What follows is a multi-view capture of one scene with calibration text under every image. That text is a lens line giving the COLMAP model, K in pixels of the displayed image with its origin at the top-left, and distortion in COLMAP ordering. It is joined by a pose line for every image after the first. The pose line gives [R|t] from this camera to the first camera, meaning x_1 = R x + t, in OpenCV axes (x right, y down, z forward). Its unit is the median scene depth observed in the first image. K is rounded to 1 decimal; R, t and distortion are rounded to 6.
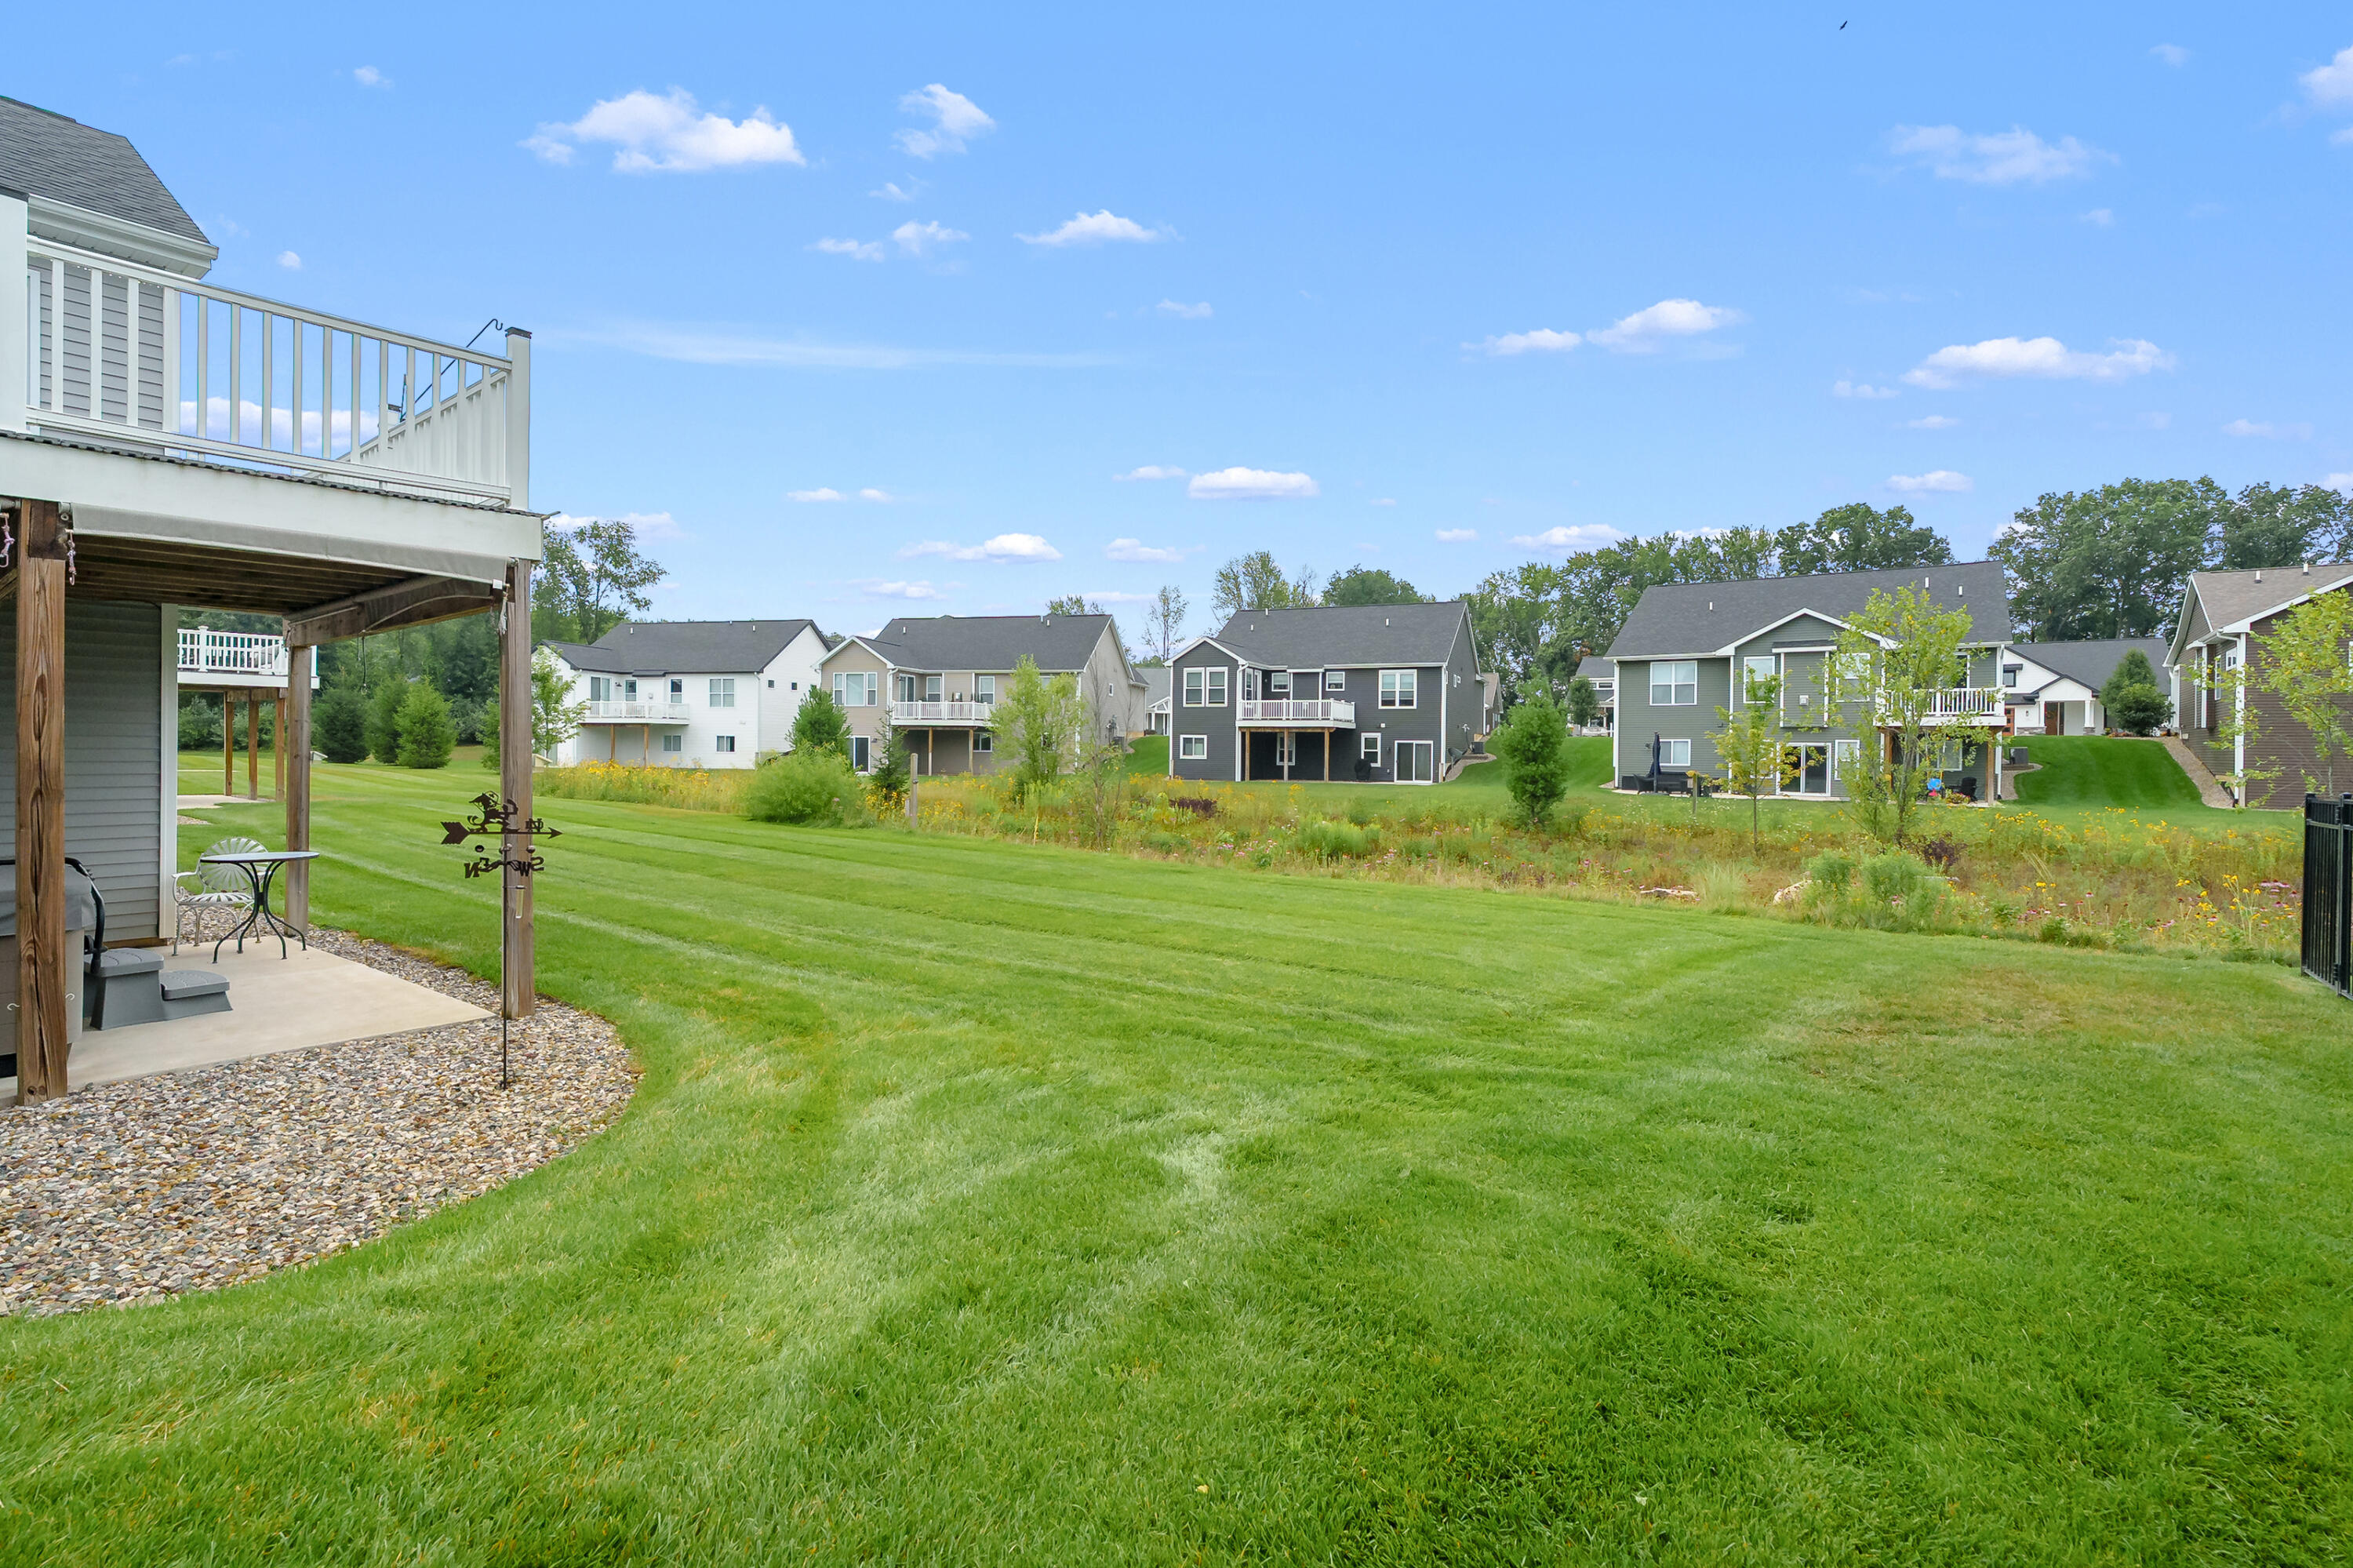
lens RADIAL K [[1060.6, 0, 1157.9], [0, 1060.6, 739.2], [0, 0, 1]] dist [-0.006904, 0.003828]
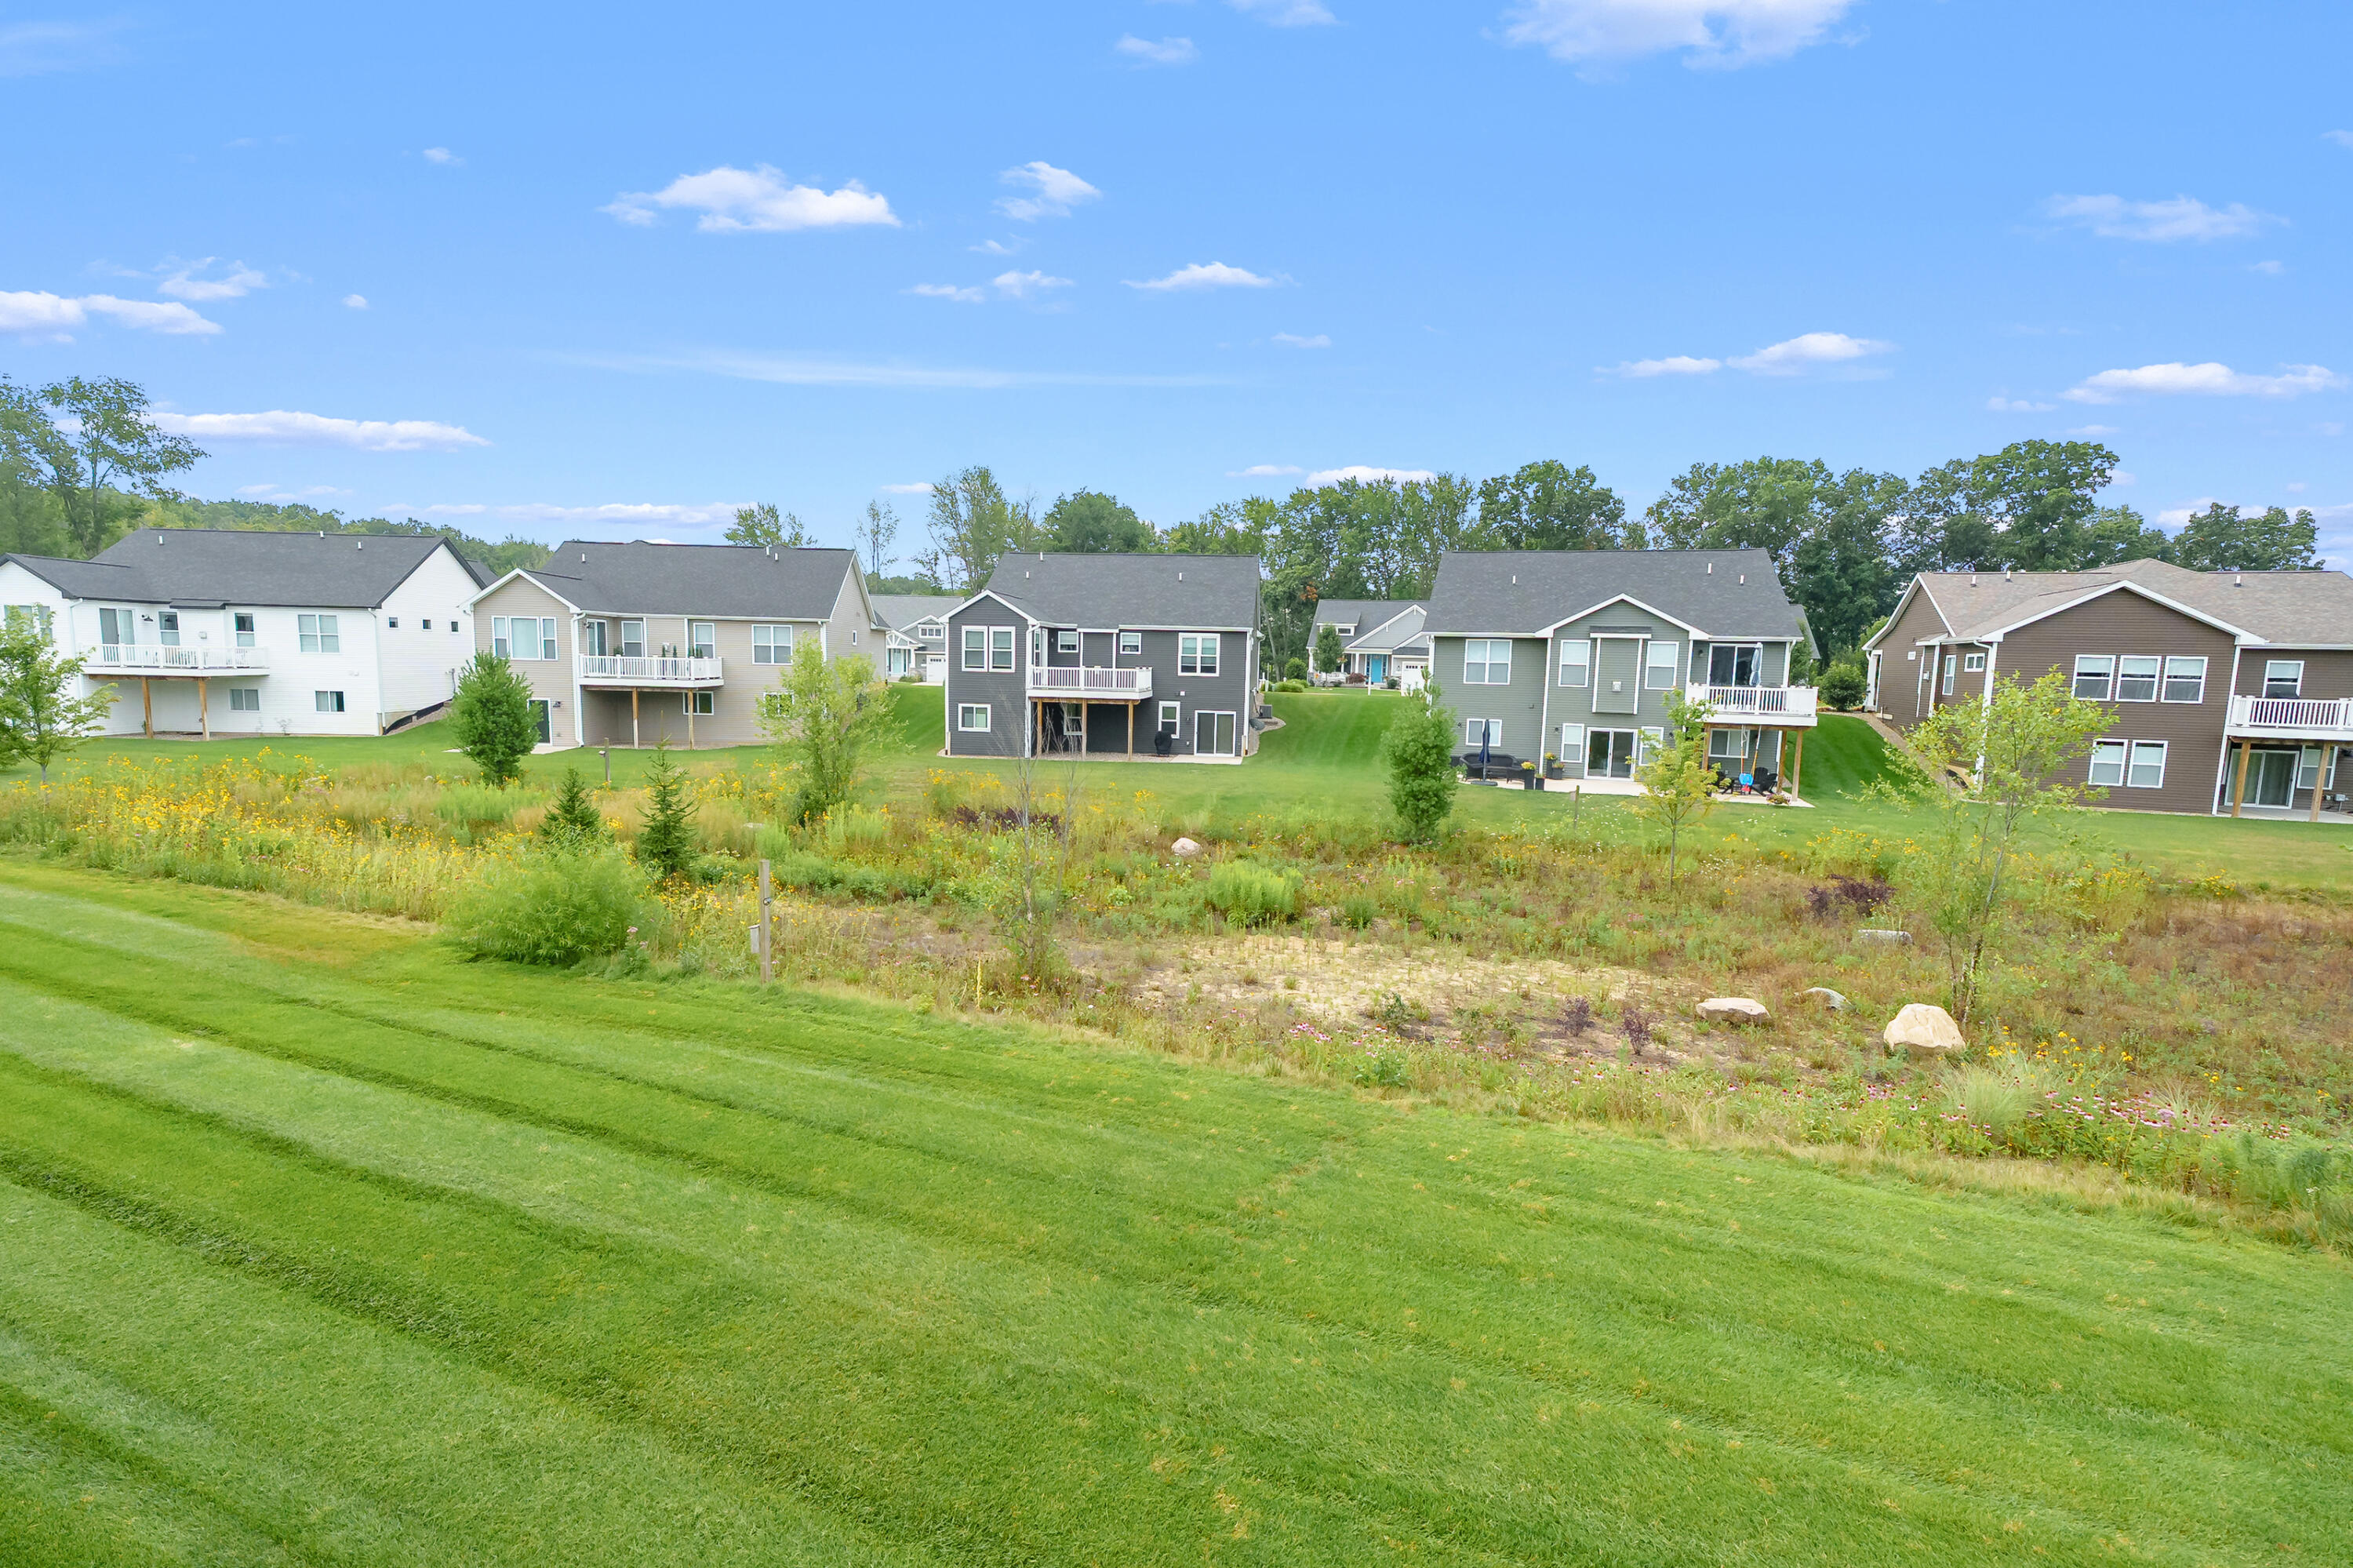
lens RADIAL K [[1060.6, 0, 1169.4], [0, 1060.6, 776.3], [0, 0, 1]] dist [-0.006904, 0.003828]
pose [[0.955370, -0.022313, 0.294568, -0.057704], [-0.011951, 0.993408, 0.114011, -0.037229], [-0.295170, -0.112443, 0.948805, 0.095947]]
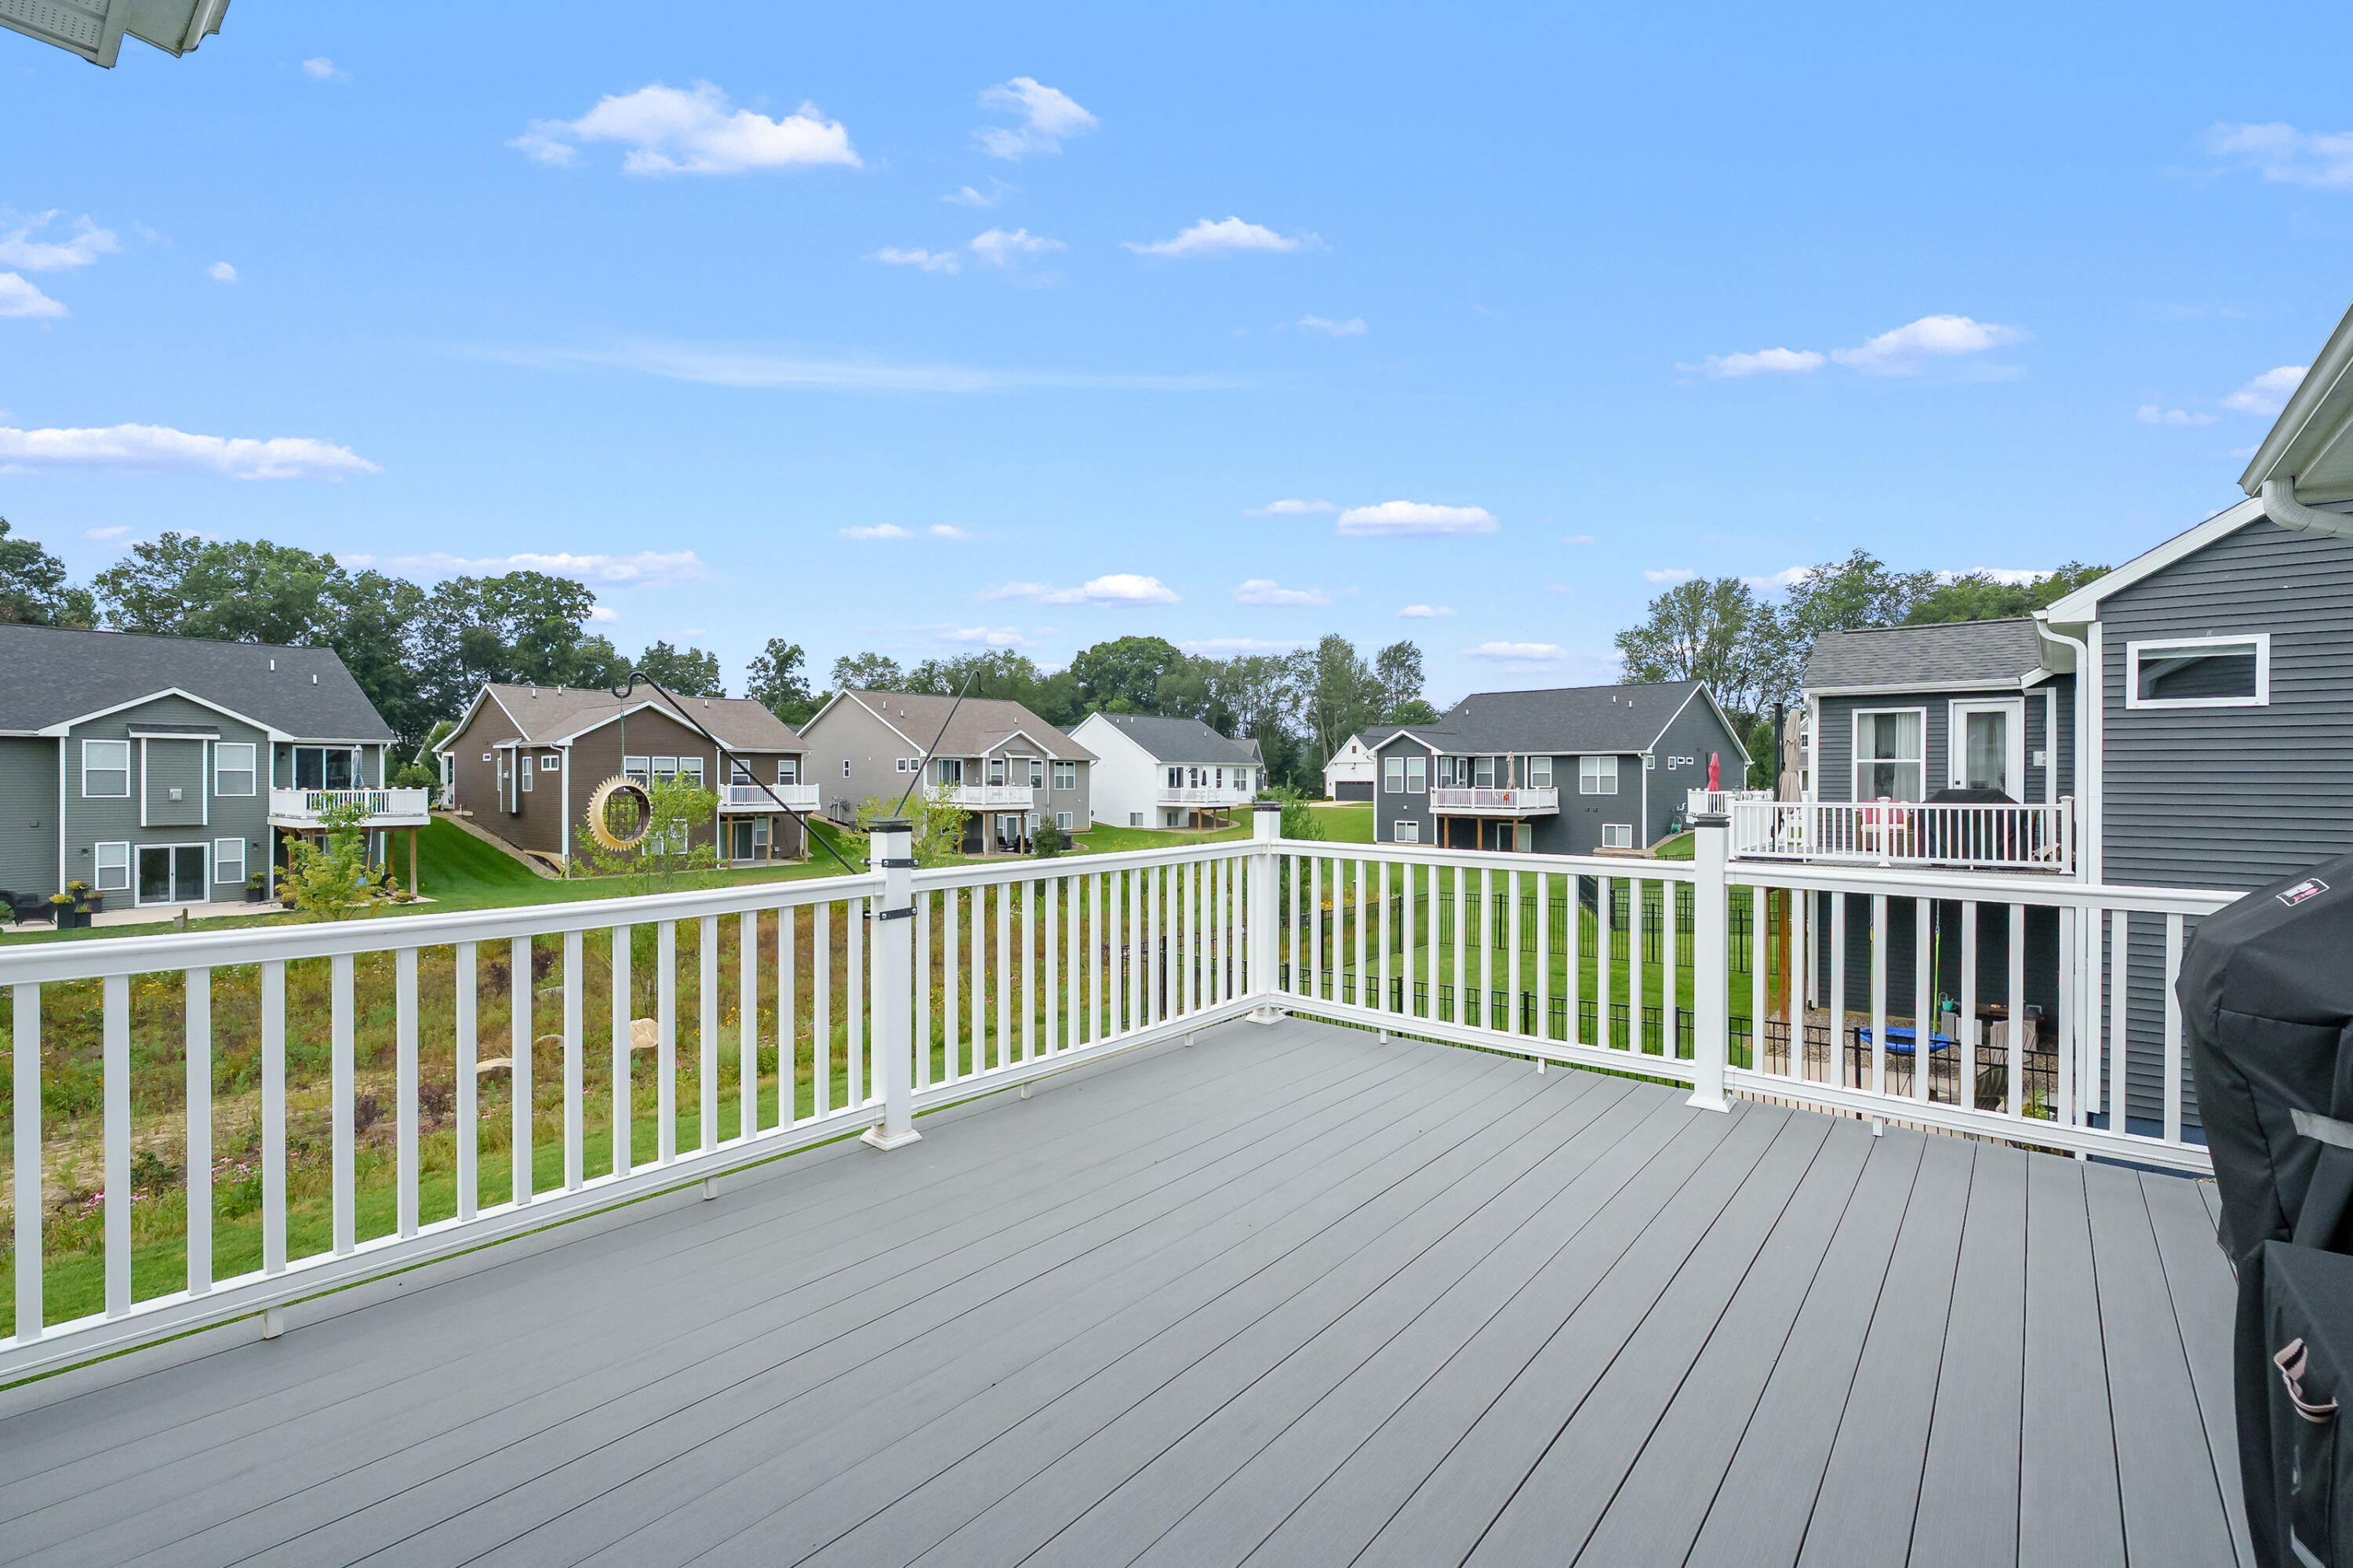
lens RADIAL K [[1060.6, 0, 1163.0], [0, 1060.6, 786.9], [0, 0, 1]] dist [-0.006904, 0.003828]
pose [[0.044029, -0.020071, 0.998829, -0.129839], [-0.002235, 0.999794, 0.020189, -0.037613], [-0.999028, -0.003121, 0.043975, 0.095518]]
